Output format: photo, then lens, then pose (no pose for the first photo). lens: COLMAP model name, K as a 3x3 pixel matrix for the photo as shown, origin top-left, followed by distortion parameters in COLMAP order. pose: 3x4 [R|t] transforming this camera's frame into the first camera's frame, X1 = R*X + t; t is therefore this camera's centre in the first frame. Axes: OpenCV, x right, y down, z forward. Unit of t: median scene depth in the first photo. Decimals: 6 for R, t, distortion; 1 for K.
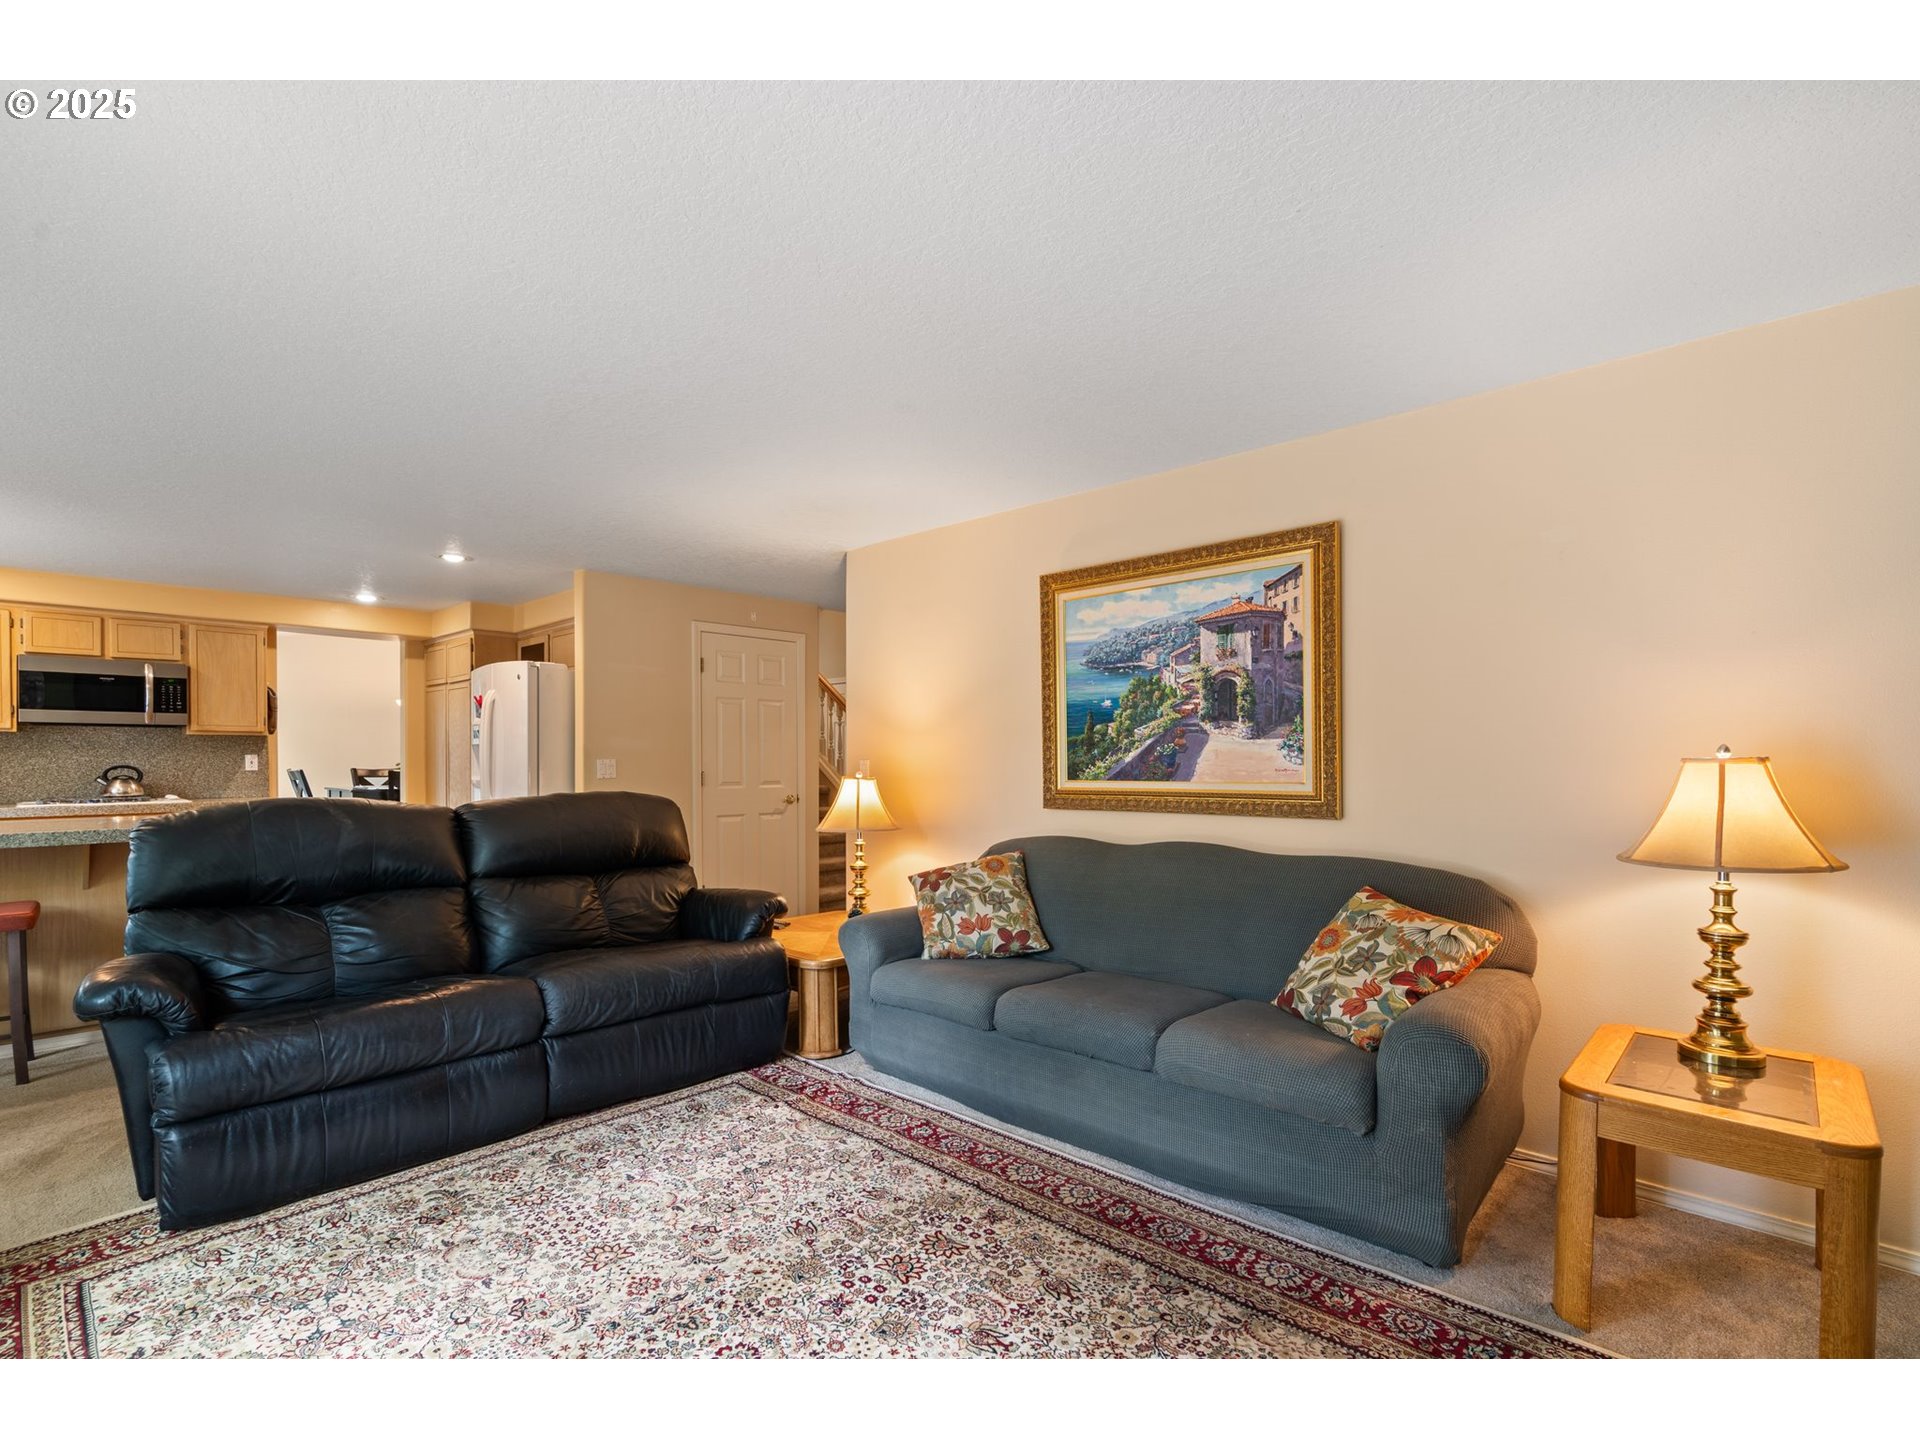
lens RADIAL K [[891.5, 0, 958.3], [0, 891.5, 768.8], [0, 0, 1]] dist [0.000774, 0.000143]
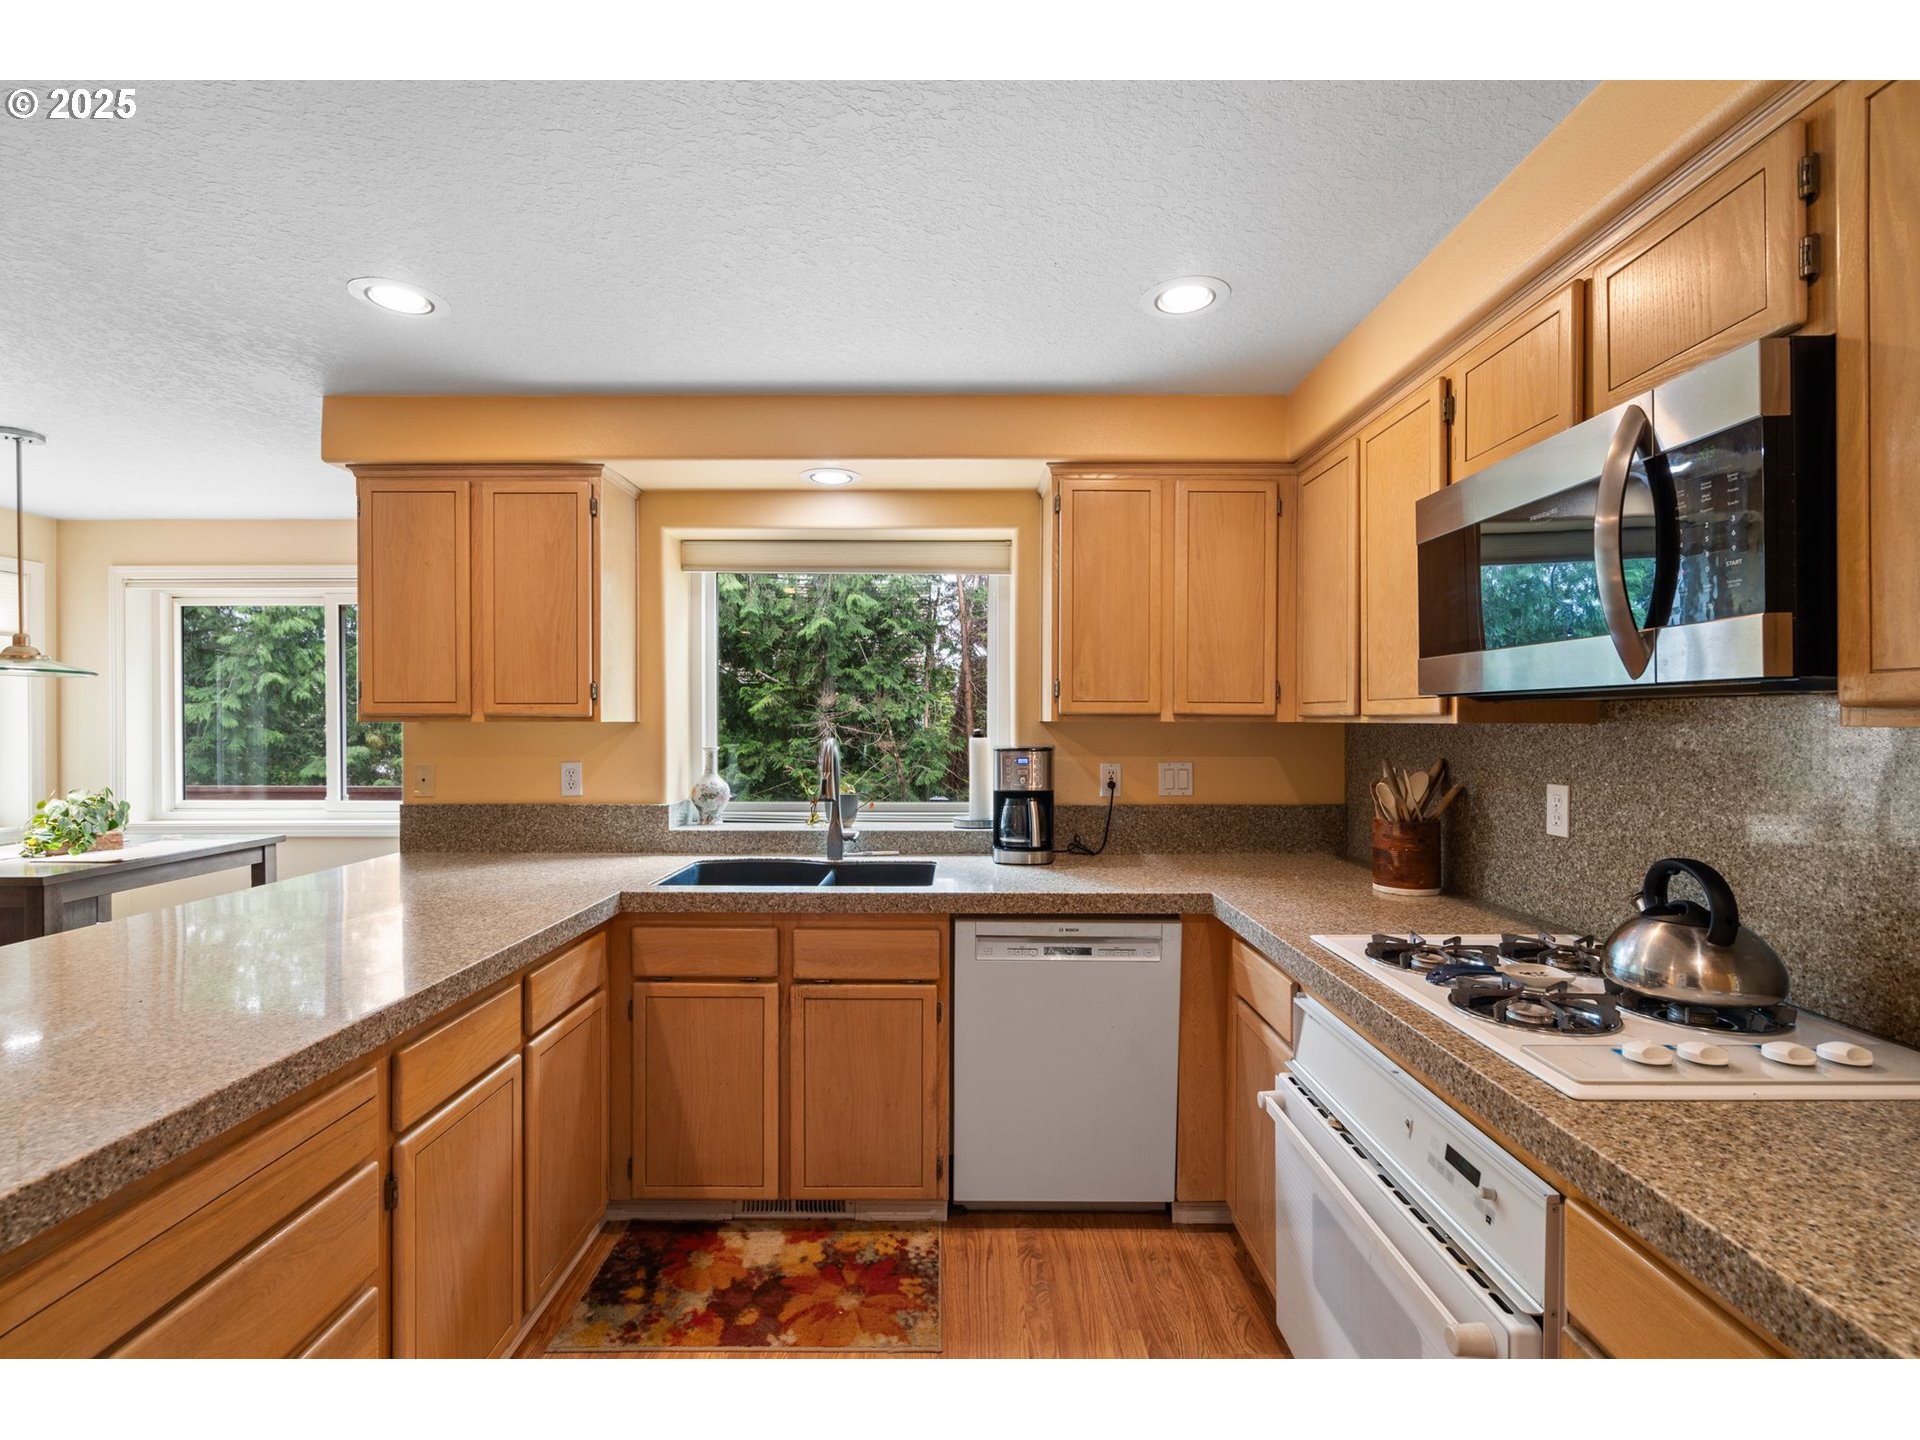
lens RADIAL K [[867.5, 0, 964.1], [0, 867.5, 723.4], [0, 0, 1]] dist [0.001899, 0.000005]
pose [[-0.725218, 0.005482, -0.688498, -1.103776], [-0.006822, 0.999862, 0.015147, -0.073555], [0.688486, 0.015682, -0.725080, 1.789385]]
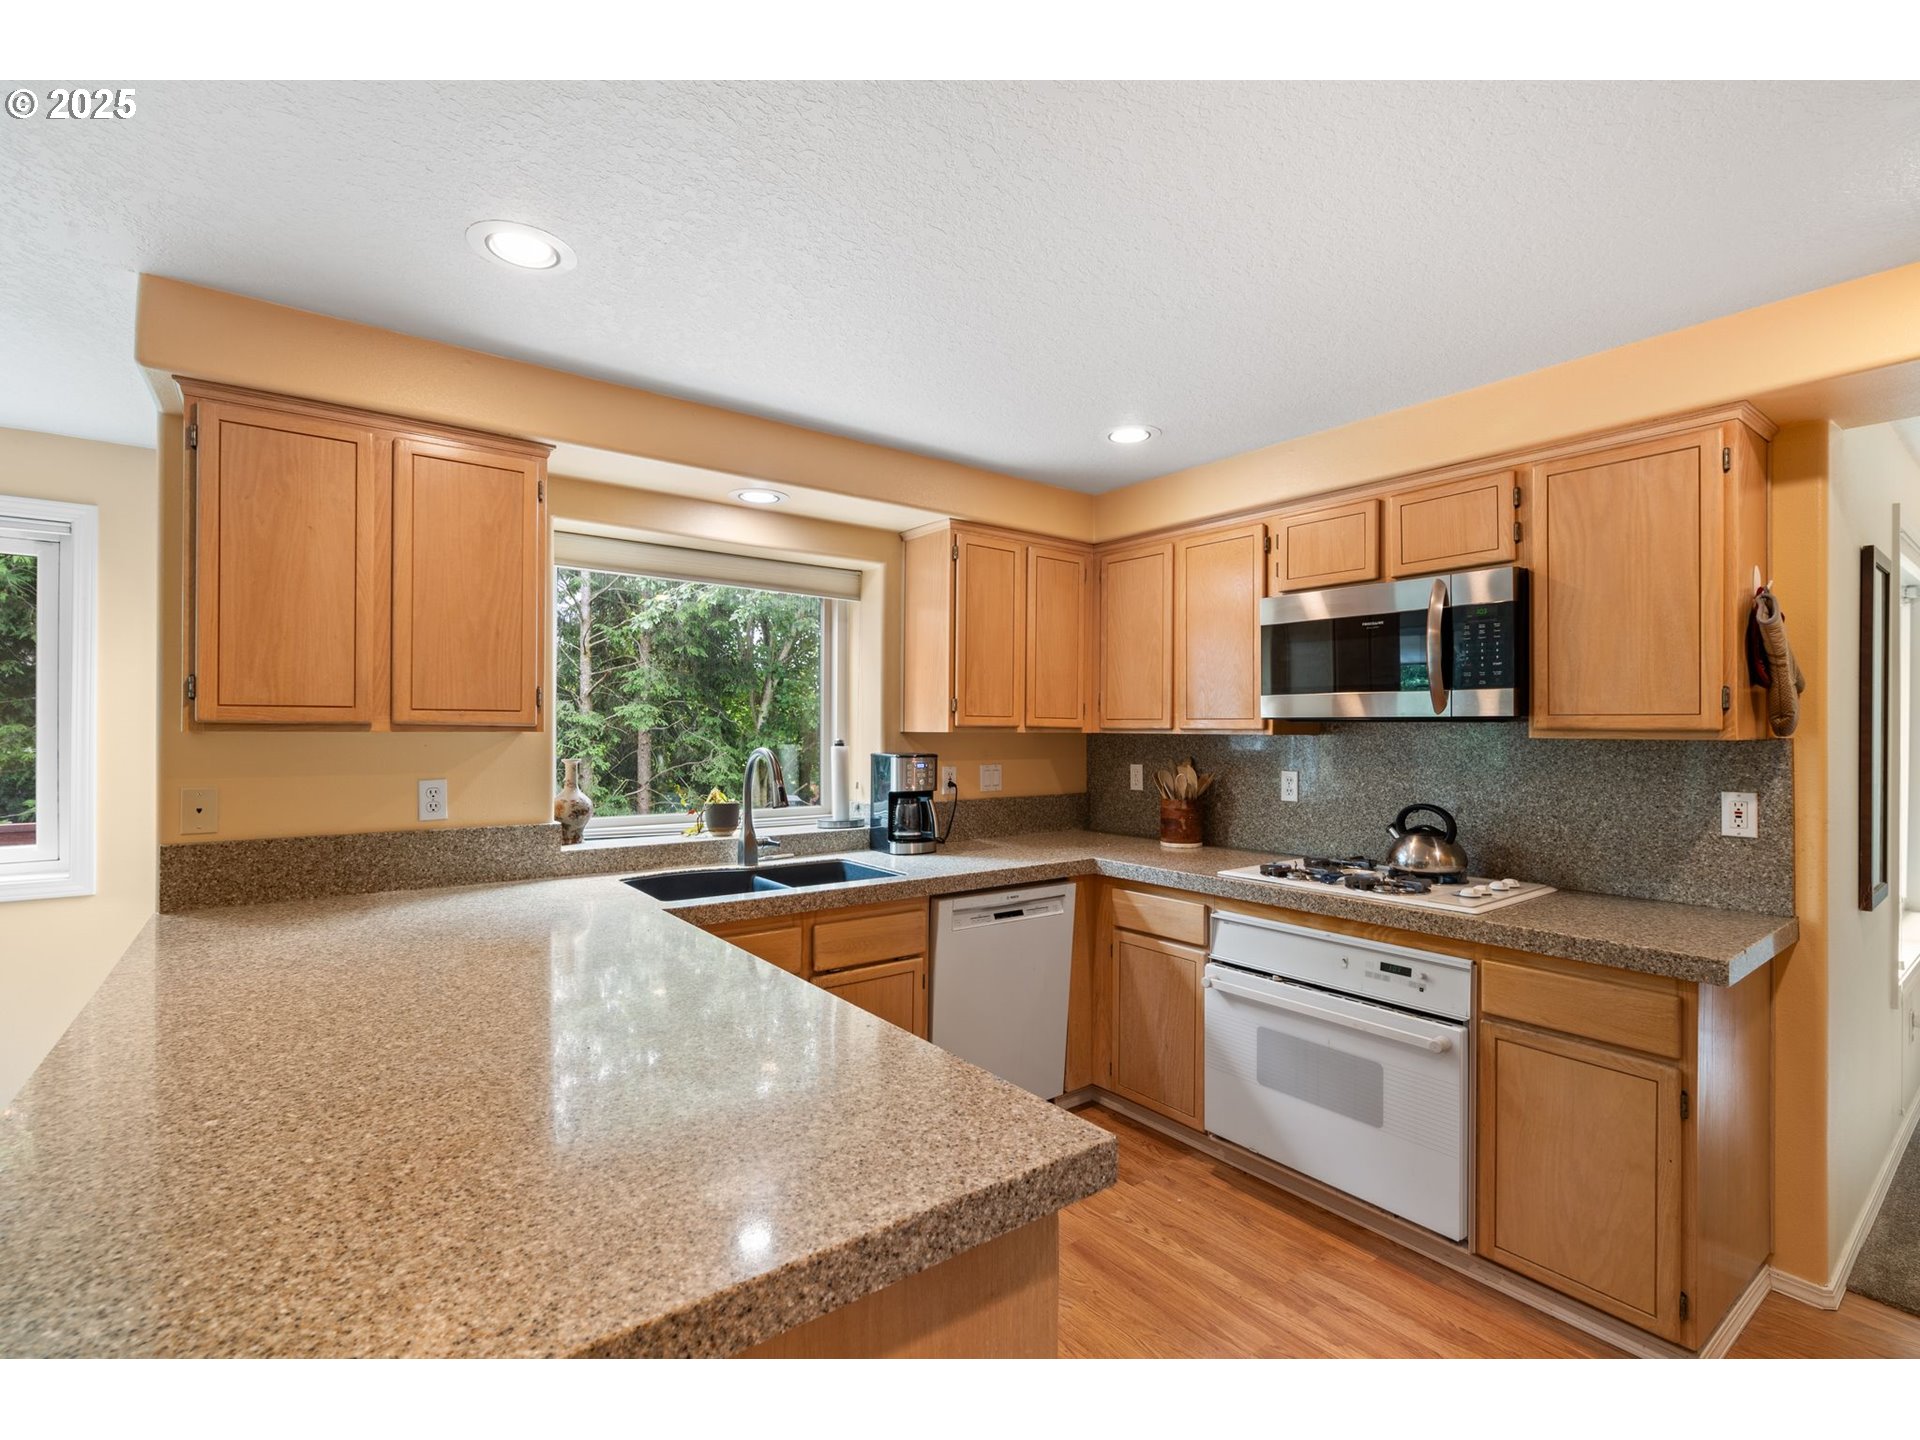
lens RADIAL K [[867.5, 0, 964.1], [0, 867.5, 723.4], [0, 0, 1]] dist [0.001899, 0.000005]
pose [[-0.160830, -0.004772, -0.986971, -0.768070], [-0.016846, 0.999856, -0.002089, -0.071856], [0.986838, 0.016291, -0.160887, 1.440412]]
